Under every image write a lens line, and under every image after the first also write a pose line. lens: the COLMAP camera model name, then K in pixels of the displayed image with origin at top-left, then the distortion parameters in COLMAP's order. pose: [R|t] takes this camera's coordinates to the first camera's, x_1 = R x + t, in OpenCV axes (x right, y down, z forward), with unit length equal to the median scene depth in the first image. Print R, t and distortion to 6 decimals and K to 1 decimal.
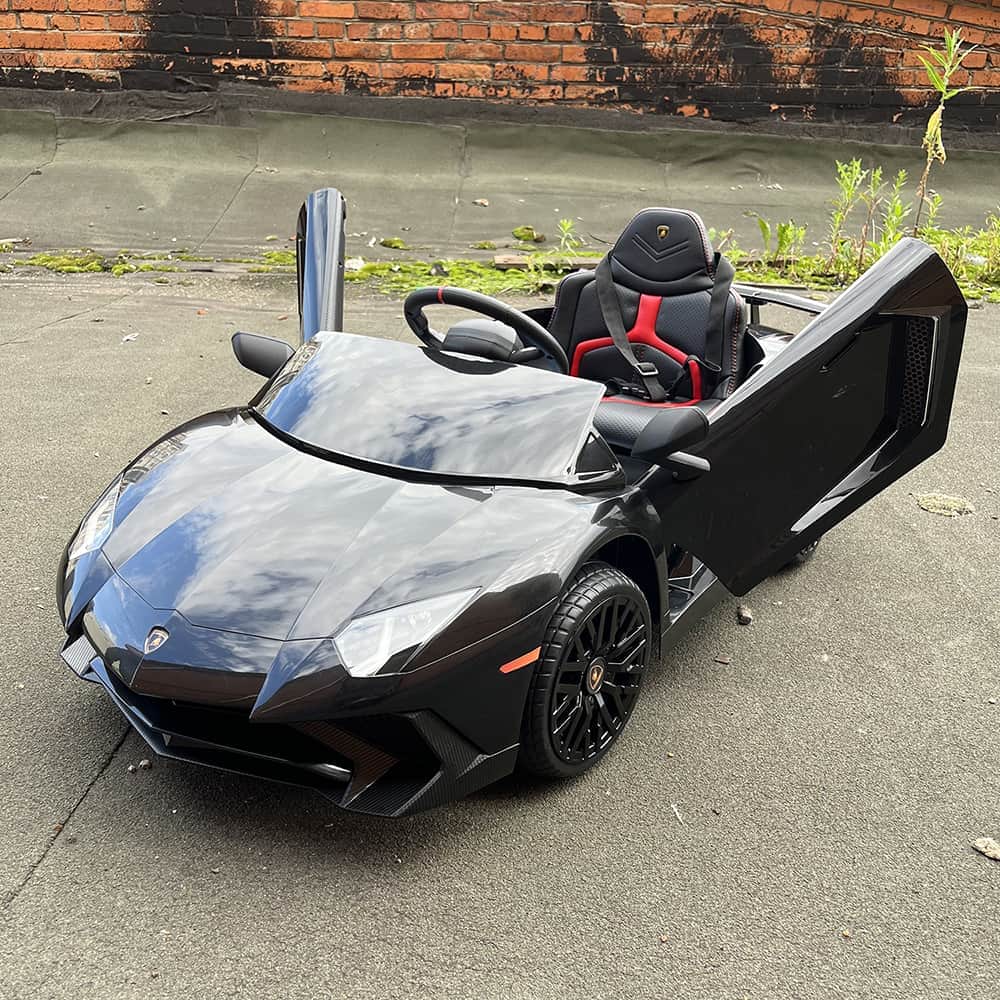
lens RADIAL K [[1011.9, 0, 498.4], [0, 1011.9, 511.5], [0, 0, 1]] dist [0.022412, 0.000000]
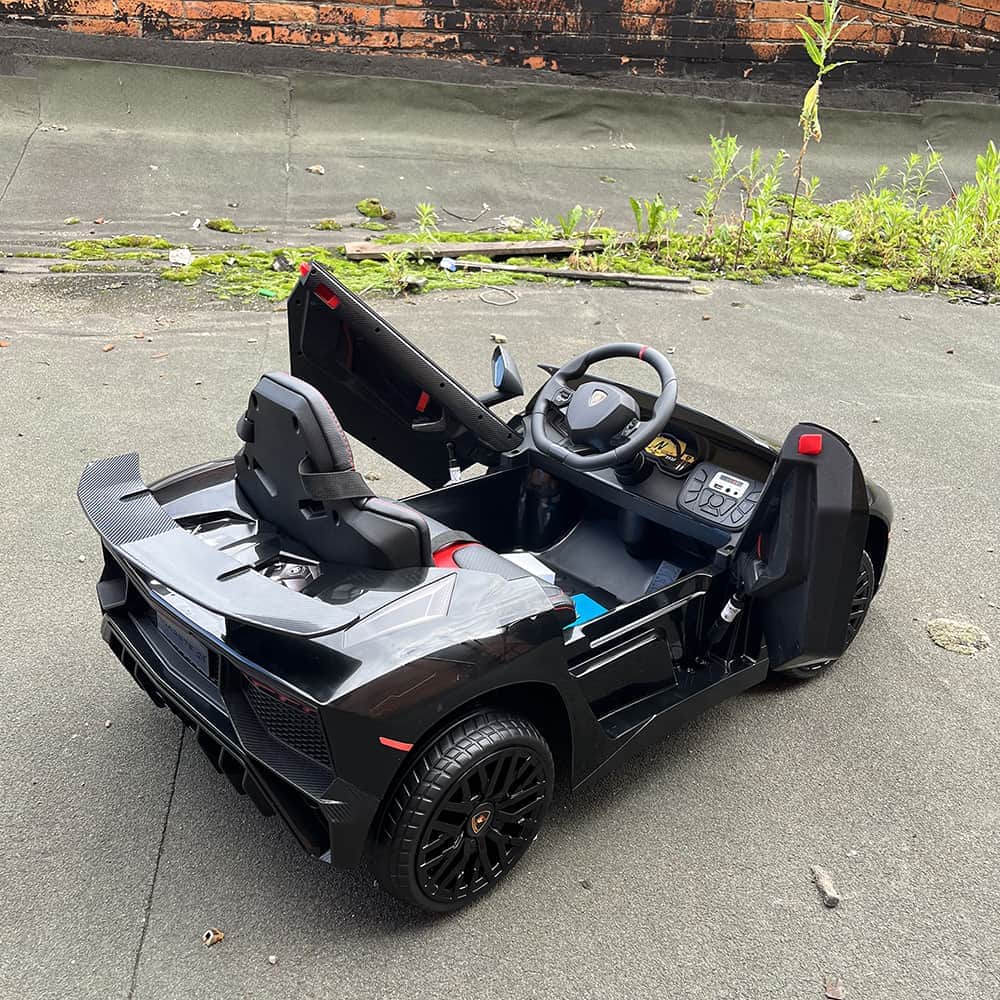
lens RADIAL K [[1011.9, 0, 496.4], [0, 1011.9, 507.2], [0, 0, 1]] dist [0.022412, 0.000000]
pose [[0.981981, -0.066813, 0.176776, -0.037490], [0.052070, 0.994867, 0.086766, -0.077299], [-0.181665, -0.075998, 0.980419, 0.076452]]
